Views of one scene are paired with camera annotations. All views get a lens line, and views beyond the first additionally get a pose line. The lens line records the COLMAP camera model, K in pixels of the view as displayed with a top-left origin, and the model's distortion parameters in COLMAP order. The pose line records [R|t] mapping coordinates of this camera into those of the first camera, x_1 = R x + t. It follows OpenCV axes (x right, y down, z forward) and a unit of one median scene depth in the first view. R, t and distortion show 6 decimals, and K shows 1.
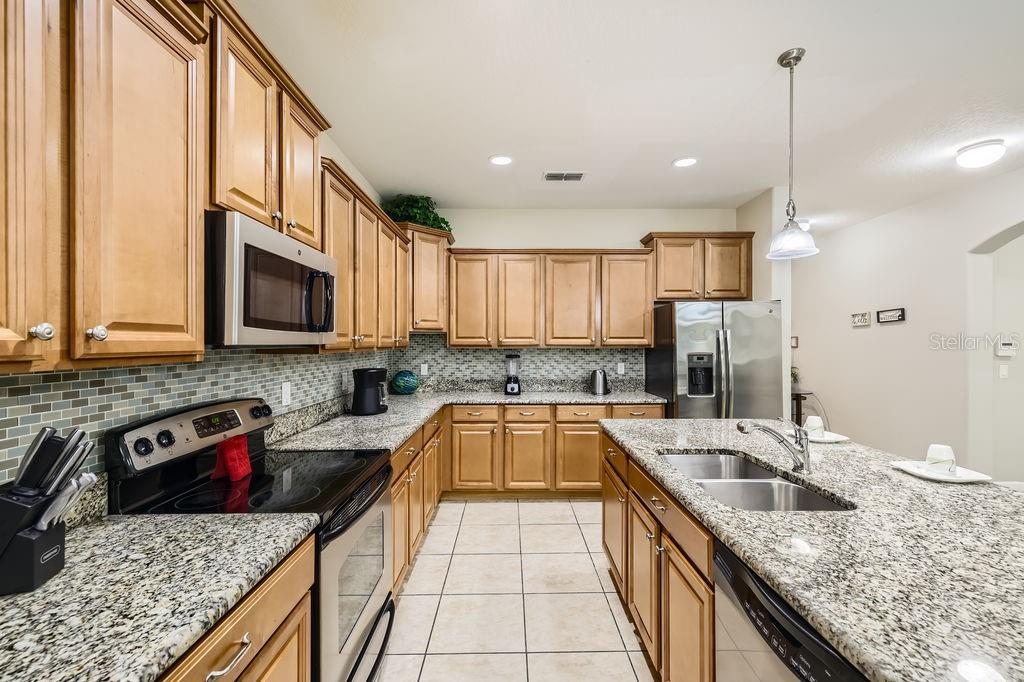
lens RADIAL K [[427.9, 0, 512.8], [0, 427.9, 343.5], [0, 0, 1]] dist [0.007874, -0.000046]
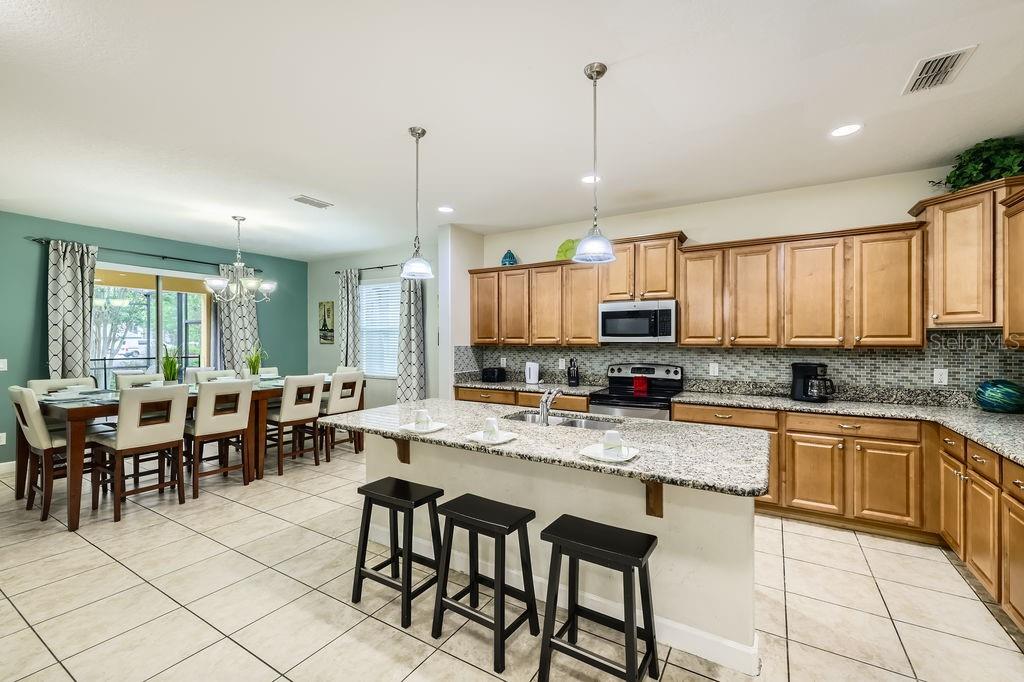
lens RADIAL K [[427.9, 0, 510.0], [0, 427.9, 338.6], [0, 0, 1]] dist [0.007874, -0.000046]
pose [[-0.532271, -0.000880, -0.846573, 0.934273], [-0.000347, 1.000000, -0.000821, -0.007194], [0.846574, -0.000143, -0.532271, 0.784363]]
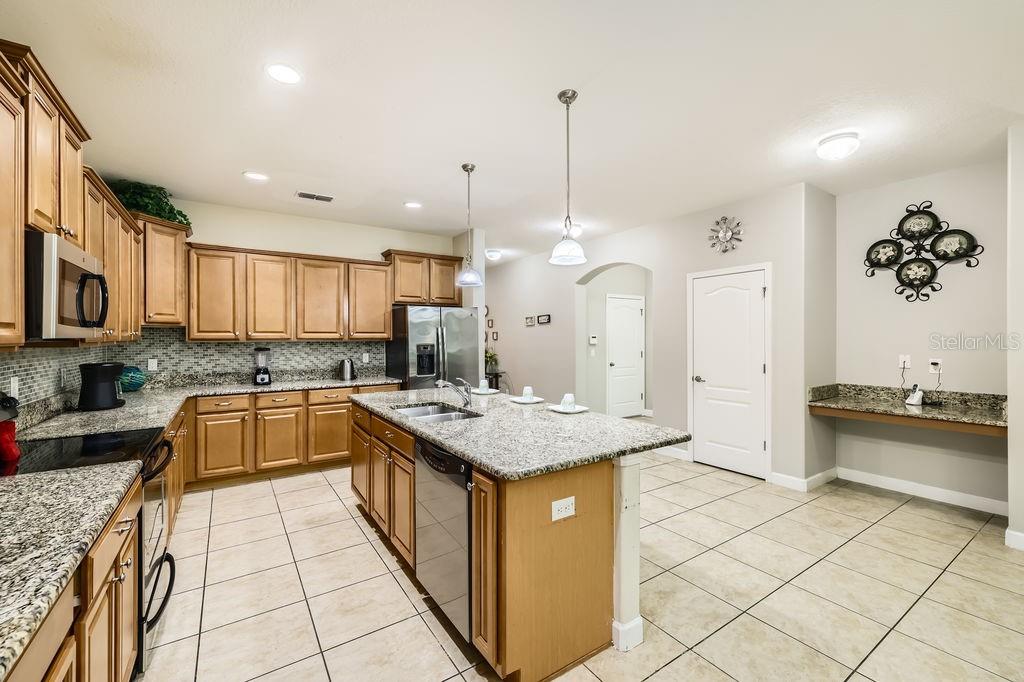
lens RADIAL K [[427.9, 0, 514.9], [0, 427.9, 337.9], [0, 0, 1]] dist [0.007874, -0.000046]
pose [[0.834618, -0.002415, 0.550824, -0.073572], [0.001840, 0.999997, 0.001597, 0.000921], [-0.550827, -0.000319, 0.834620, -0.286993]]
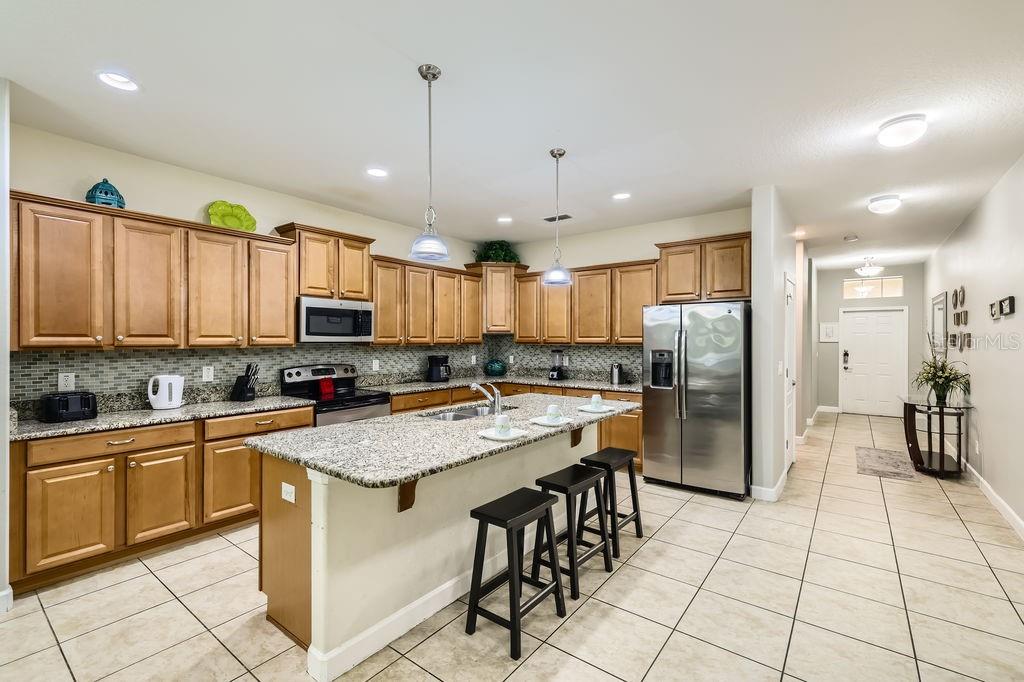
lens RADIAL K [[448.9, 0, 514.9], [0, 448.9, 340.7], [0, 0, 1]] dist [0.014273, 0.000983]
pose [[0.789675, 0.003823, -0.613514, 0.851200], [-0.003064, 0.999993, 0.002287, -0.005498], [0.613518, 0.000073, 0.789681, -0.194909]]
